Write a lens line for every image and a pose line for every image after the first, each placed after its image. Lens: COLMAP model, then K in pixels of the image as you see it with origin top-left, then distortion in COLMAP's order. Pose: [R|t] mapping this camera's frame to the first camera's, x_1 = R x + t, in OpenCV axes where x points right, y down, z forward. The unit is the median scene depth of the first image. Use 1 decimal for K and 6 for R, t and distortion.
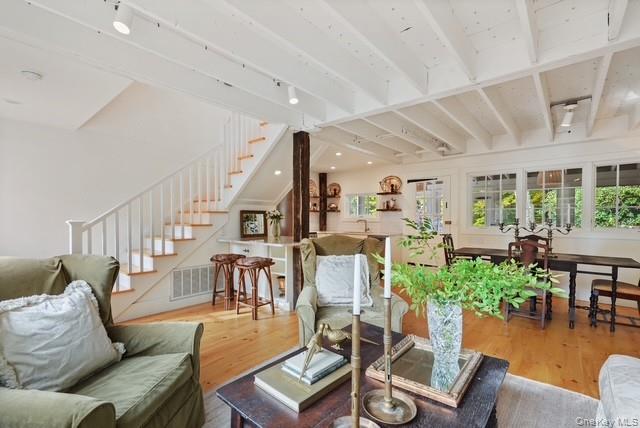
lens RADIAL K [[289.4, 0, 318.3], [0, 289.4, 218.9], [0, 0, 1]] dist [0.018867, -0.000356]
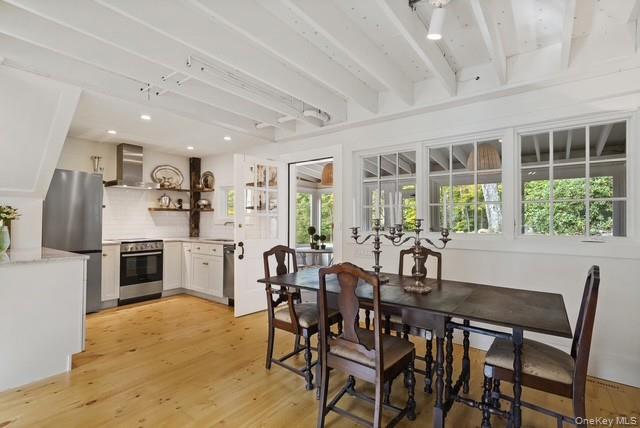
lens RADIAL K [[303.4, 0, 316.6], [0, 303.4, 215.7], [0, 0, 1]] dist [0.020335, 0.000422]
pose [[0.998797, 0.004677, 0.048811, 0.293458], [-0.003832, 0.999841, -0.017392, -0.000654], [-0.048885, 0.017184, 0.998657, 0.231611]]
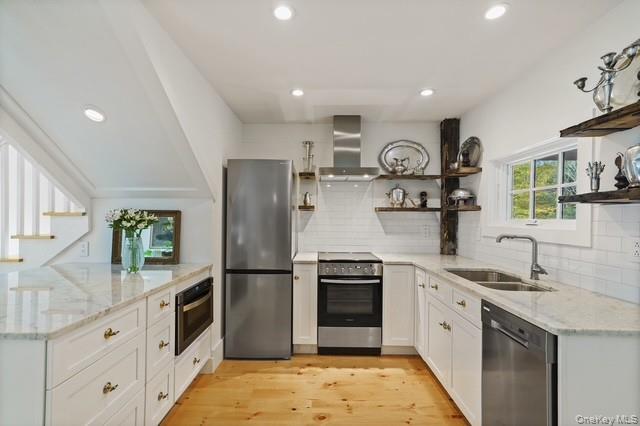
lens RADIAL K [[289.4, 0, 316.2], [0, 289.4, 217.7], [0, 0, 1]] dist [0.018867, -0.000356]
pose [[0.633218, 0.003822, -0.773964, 0.230211], [-0.009510, 0.999951, -0.002843, -0.011569], [0.773915, 0.009161, 0.633224, 0.599518]]
